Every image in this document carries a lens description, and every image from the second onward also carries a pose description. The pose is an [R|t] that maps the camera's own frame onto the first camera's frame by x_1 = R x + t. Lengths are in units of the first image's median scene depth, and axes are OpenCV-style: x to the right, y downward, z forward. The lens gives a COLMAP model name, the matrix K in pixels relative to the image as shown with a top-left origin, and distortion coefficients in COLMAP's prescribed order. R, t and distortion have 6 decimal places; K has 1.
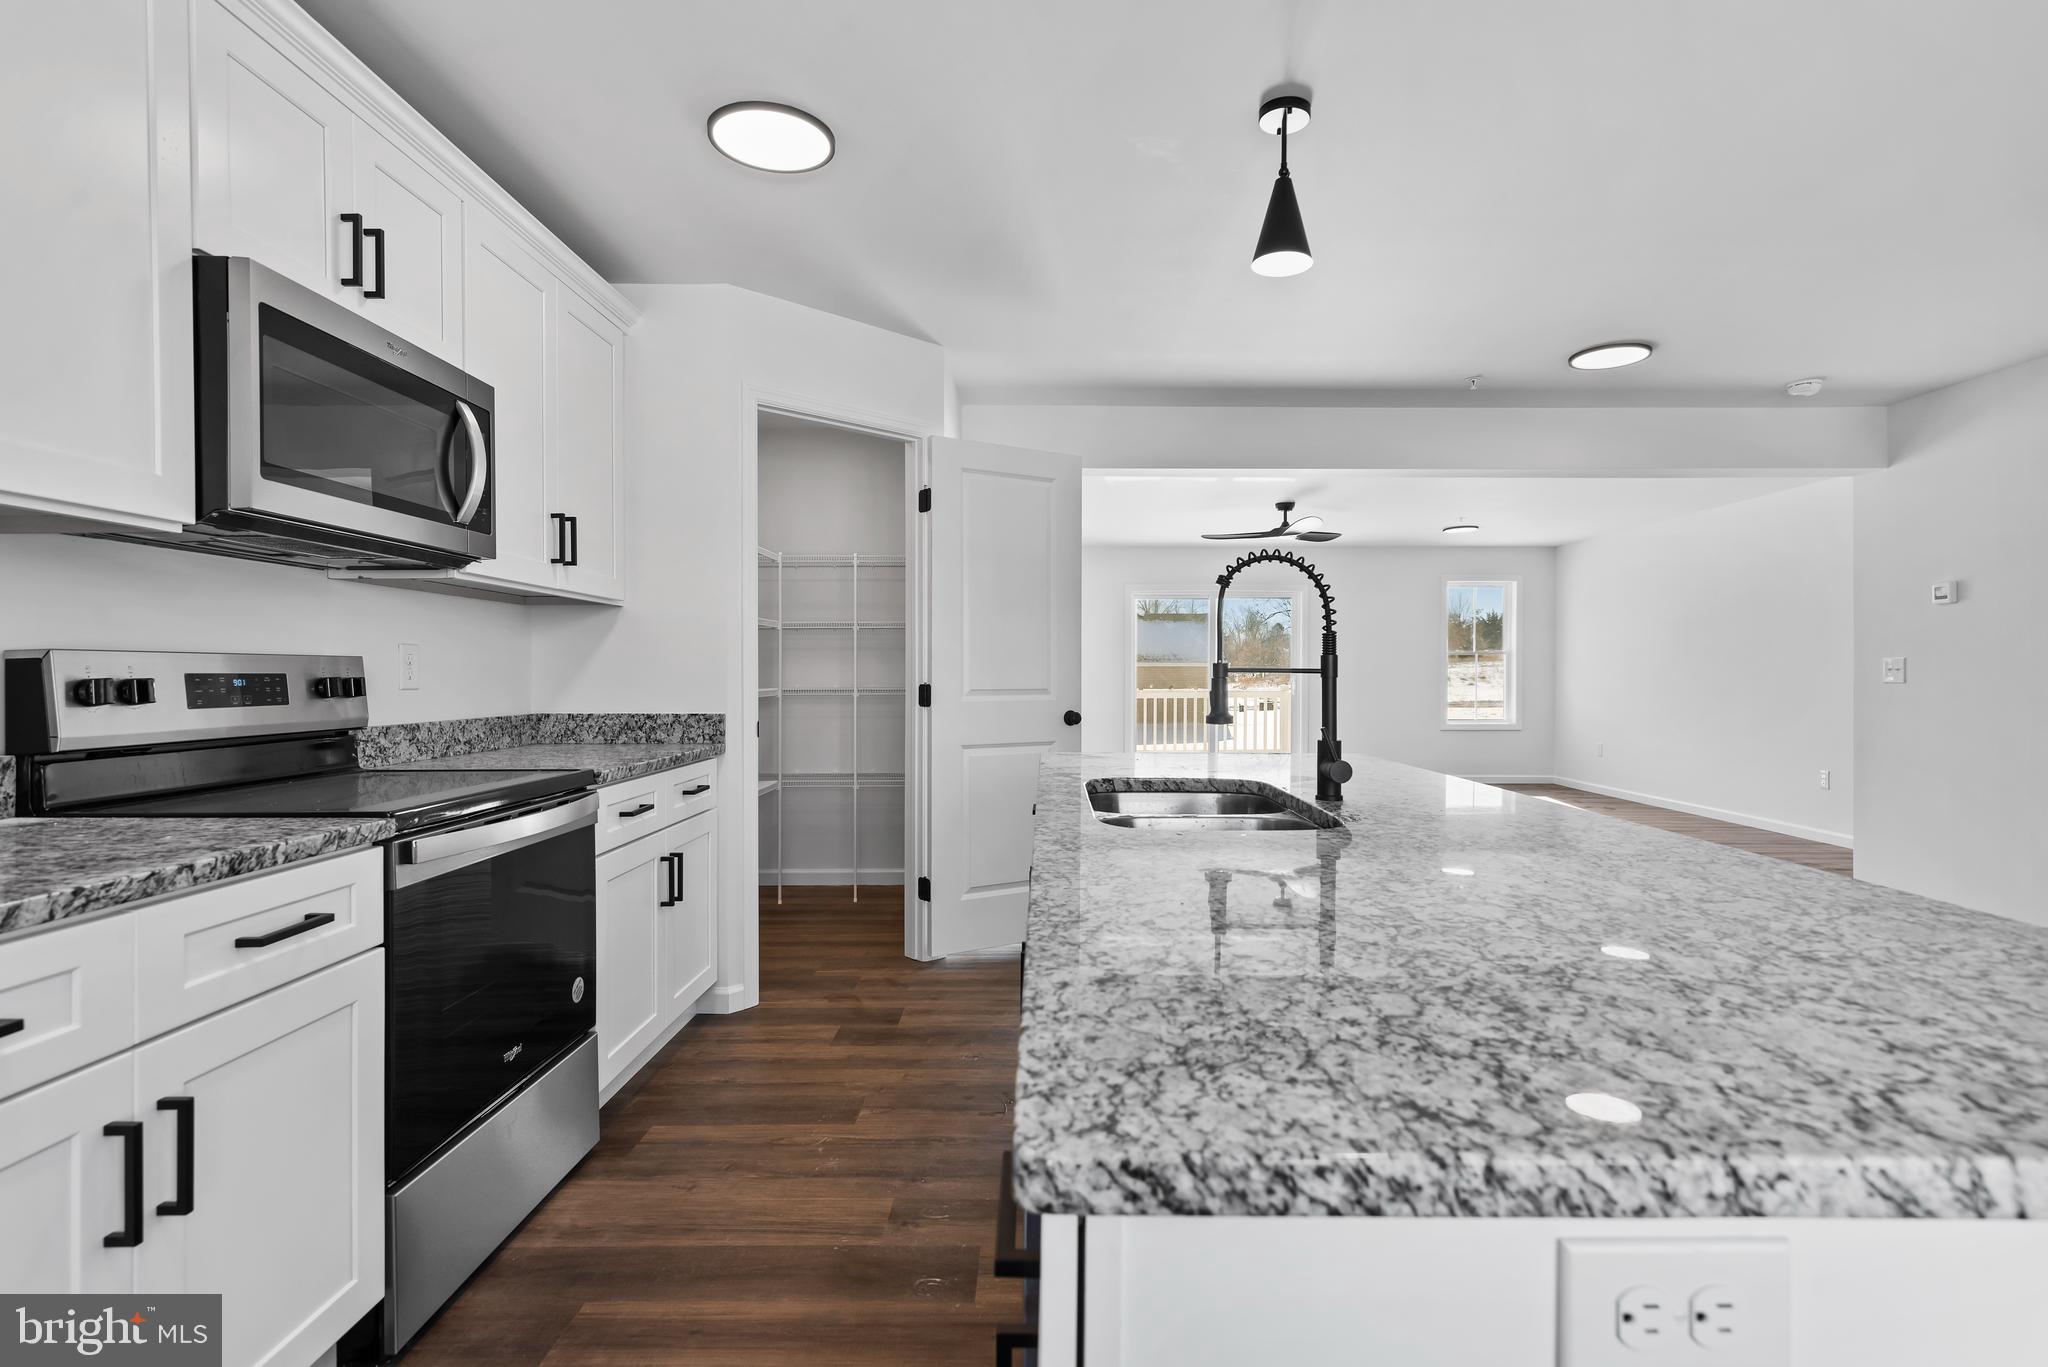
lens RADIAL K [[1000.8, 0, 1050.6], [0, 1000.8, 678.9], [0, 0, 1]] dist [-0.000348, -0.000073]
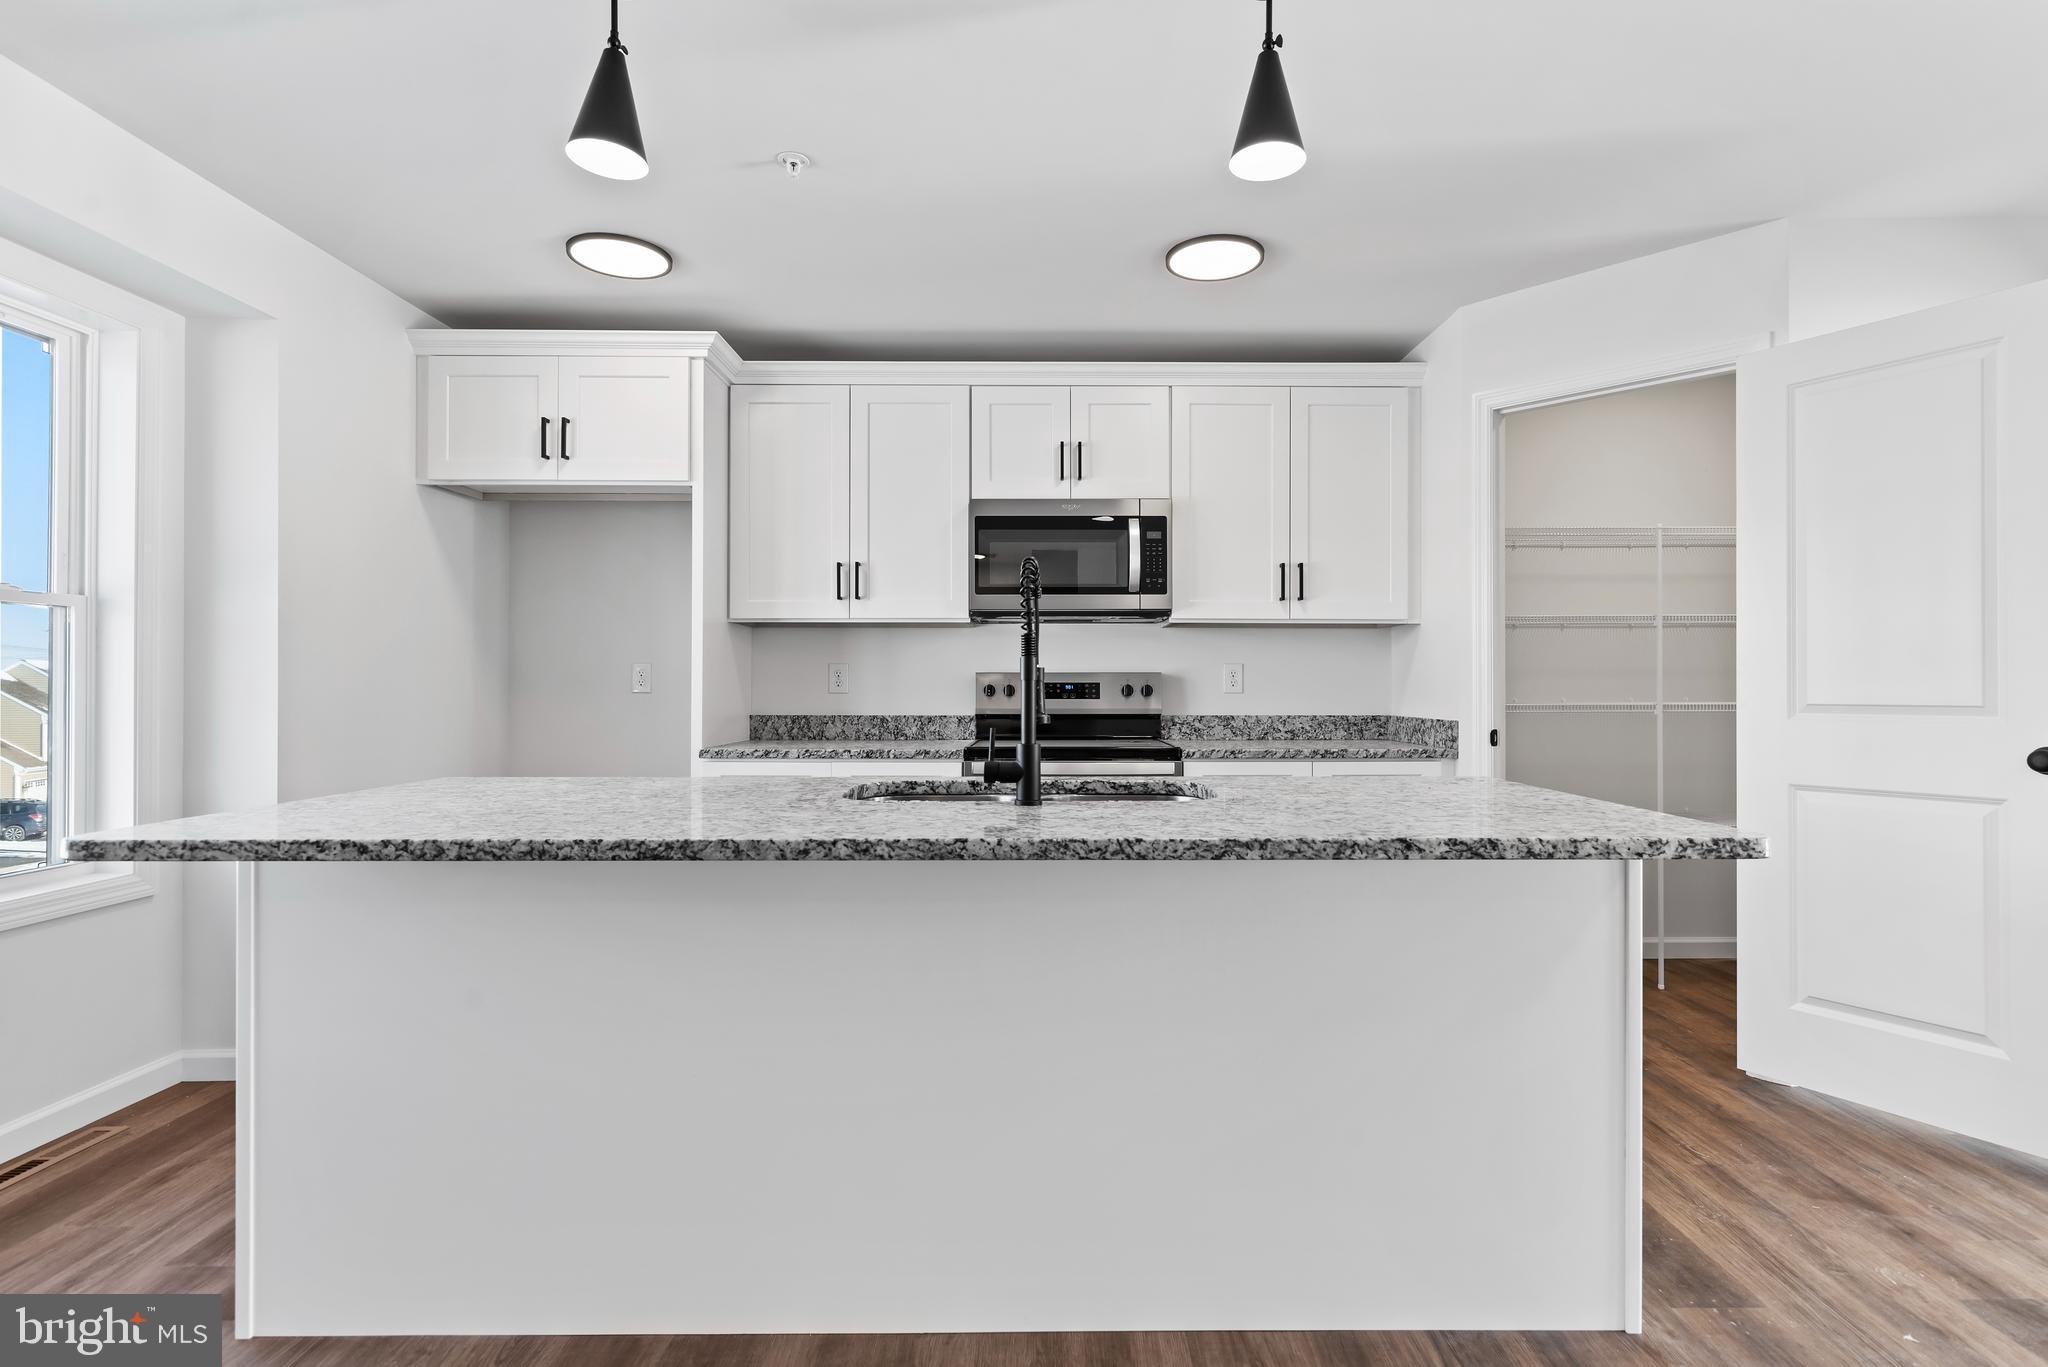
lens RADIAL K [[993.2, 0, 1051.0], [0, 993.2, 682.1], [0, 0, 1]] dist [0.002655, 0.000856]
pose [[0.002926, -0.005974, -0.999978, 1.124710], [-0.005776, 0.999965, -0.005991, 0.005326], [0.999979, 0.005793, 0.002891, 0.912191]]
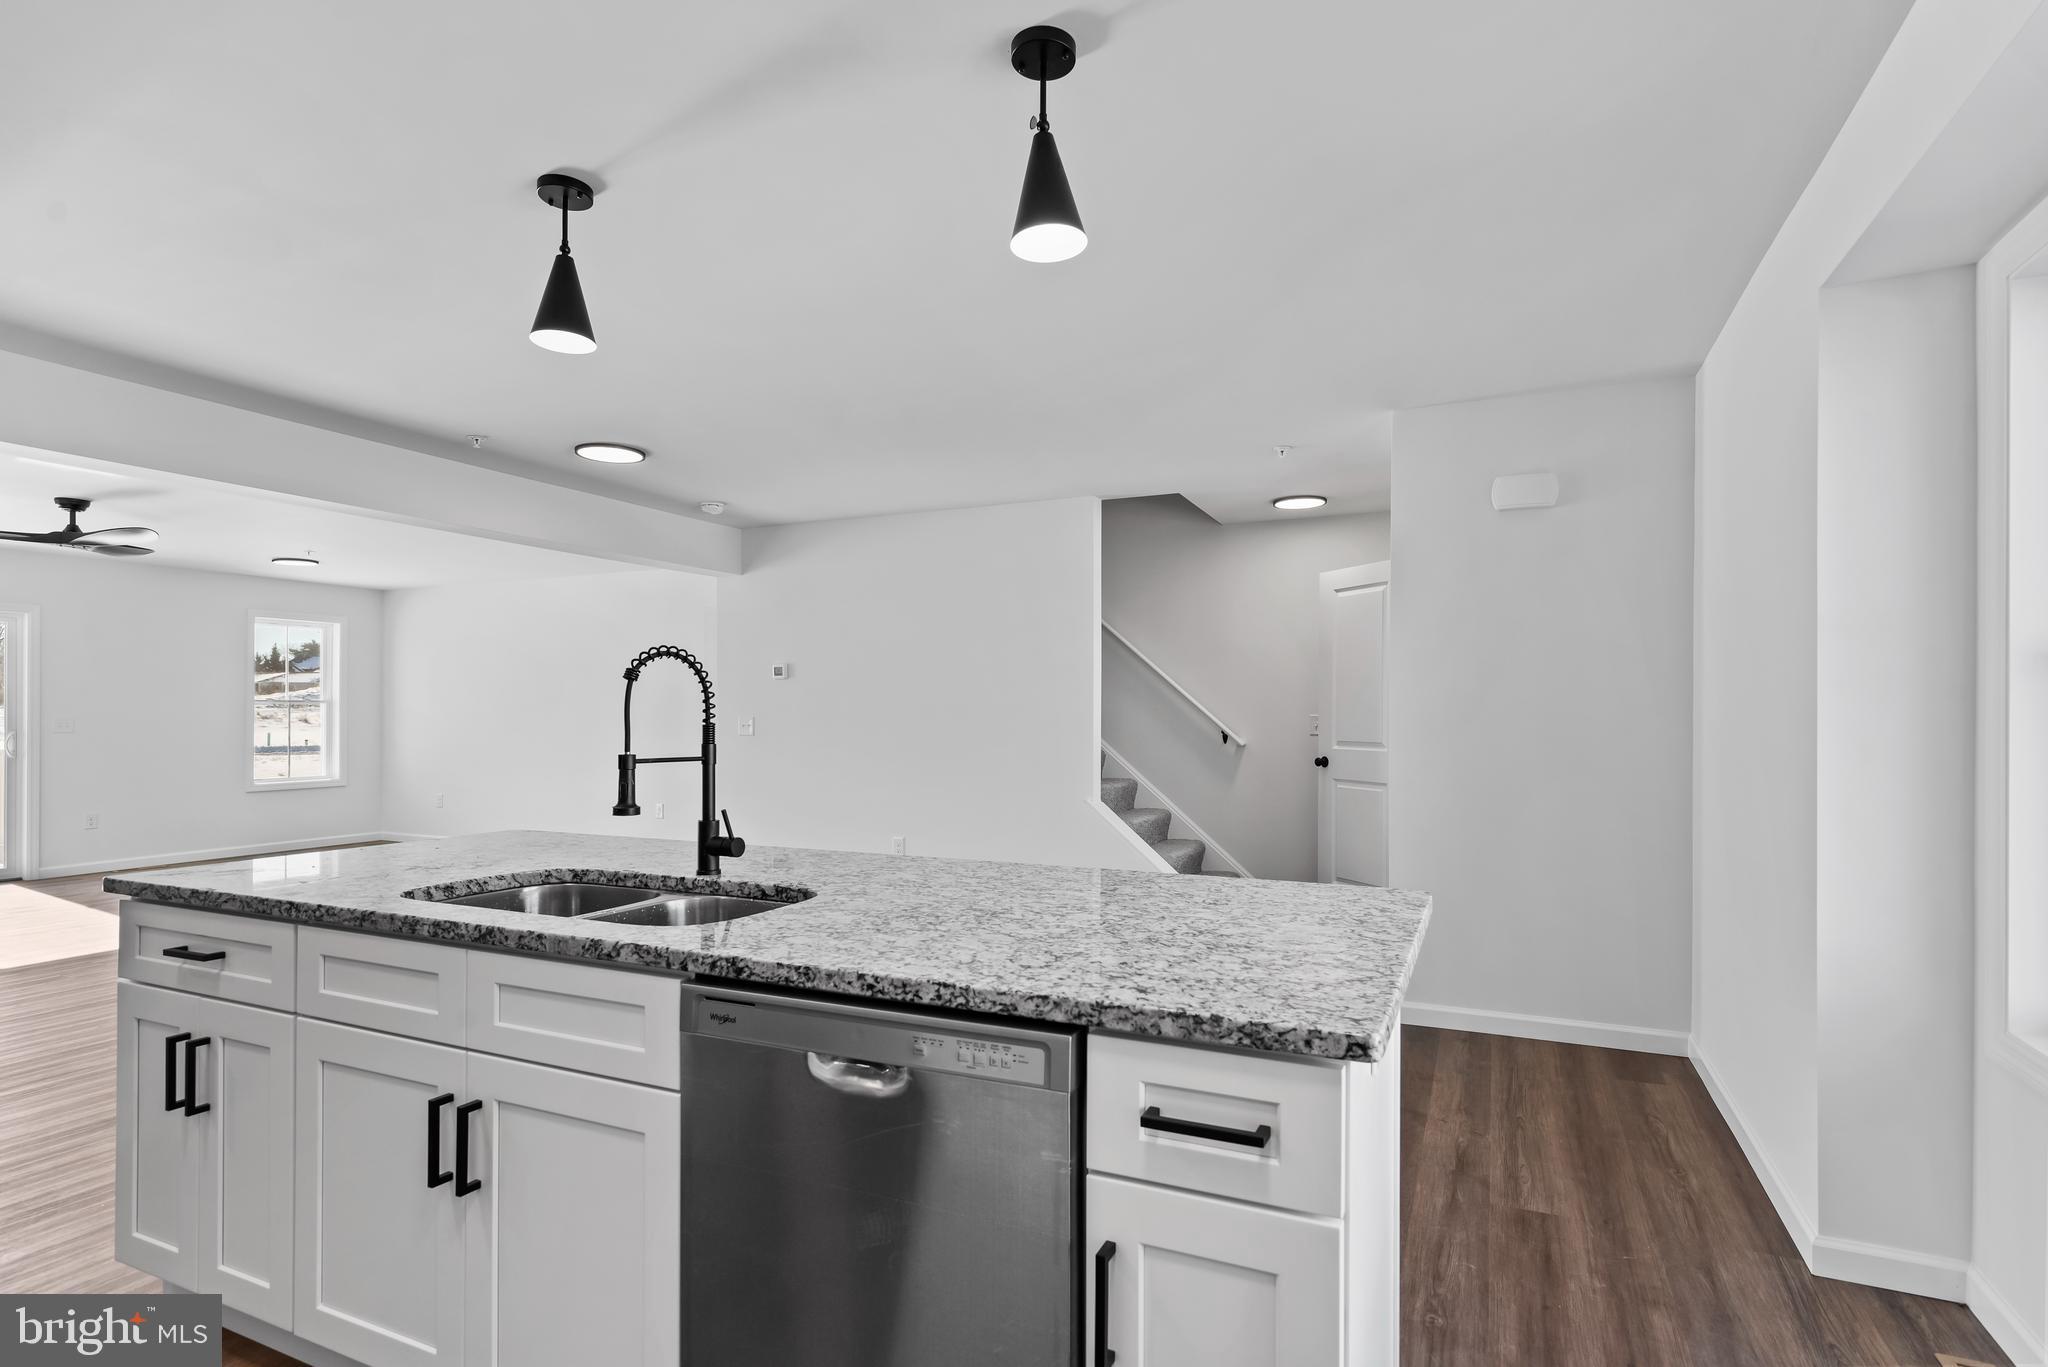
lens RADIAL K [[1012.4, 0, 1028.9], [0, 1012.4, 710.9], [0, 0, 1]] dist [0.002820, 0.000513]
pose [[0.422558, 0.000754, 0.906336, -0.532707], [0.006019, 0.999975, -0.003638, -0.049105], [-0.906316, 0.006993, 0.422543, 0.175310]]
